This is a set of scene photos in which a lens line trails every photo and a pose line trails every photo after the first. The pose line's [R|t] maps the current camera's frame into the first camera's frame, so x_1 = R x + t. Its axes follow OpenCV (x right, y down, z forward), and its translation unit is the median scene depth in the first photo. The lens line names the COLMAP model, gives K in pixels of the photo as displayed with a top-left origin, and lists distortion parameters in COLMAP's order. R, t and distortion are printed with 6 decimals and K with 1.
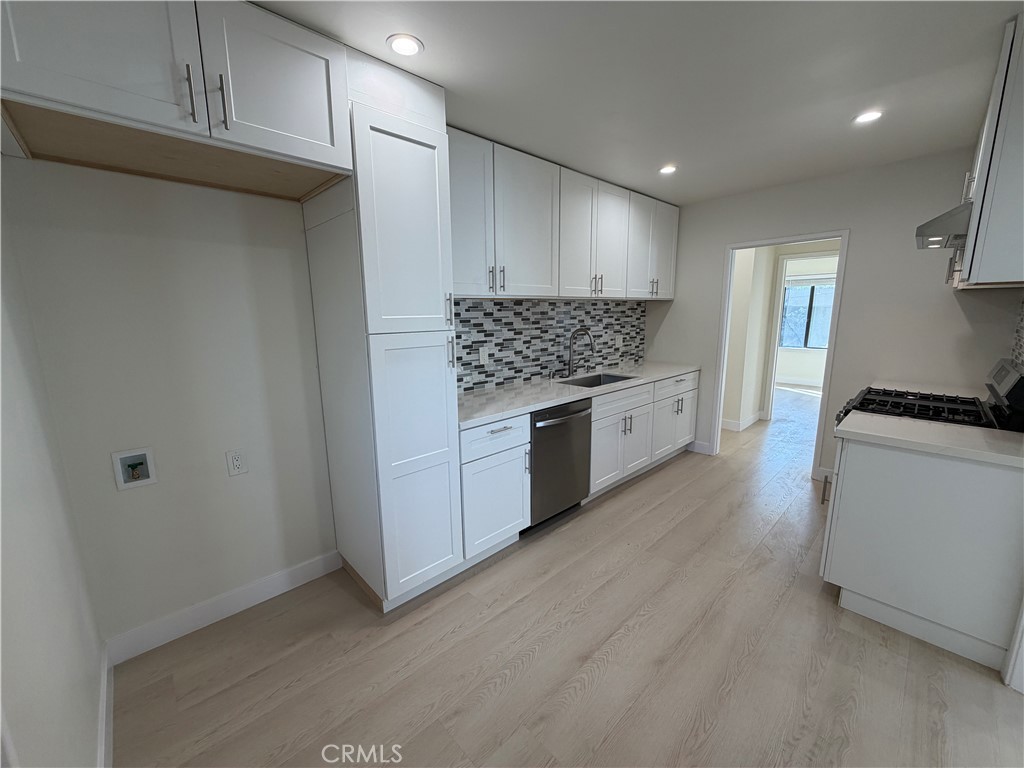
lens RADIAL K [[408.4, 0, 511.4], [0, 408.4, 383.2], [0, 0, 1]] dist [0.000245, 0.000209]
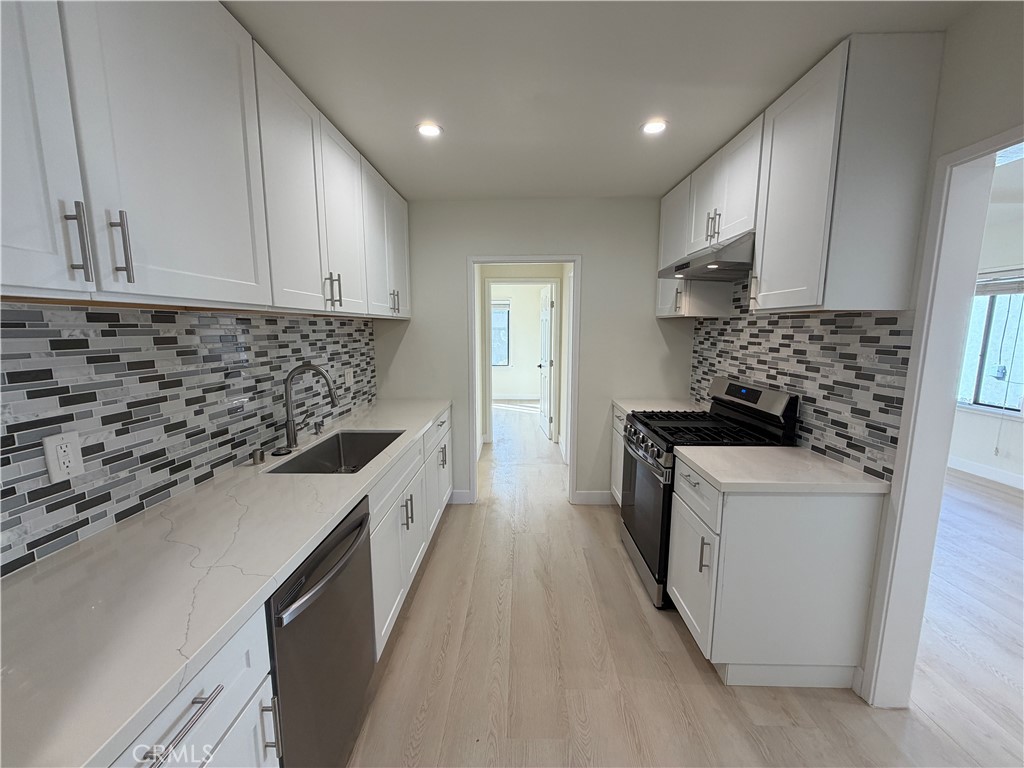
lens RADIAL K [[408.4, 0, 511.3], [0, 408.4, 383.9], [0, 0, 1]] dist [0.000245, 0.000209]
pose [[0.708908, -0.084264, 0.700249, -0.031350], [0.116108, 0.993235, 0.001976, -0.079068], [-0.695678, 0.079904, 0.713896, 0.415006]]
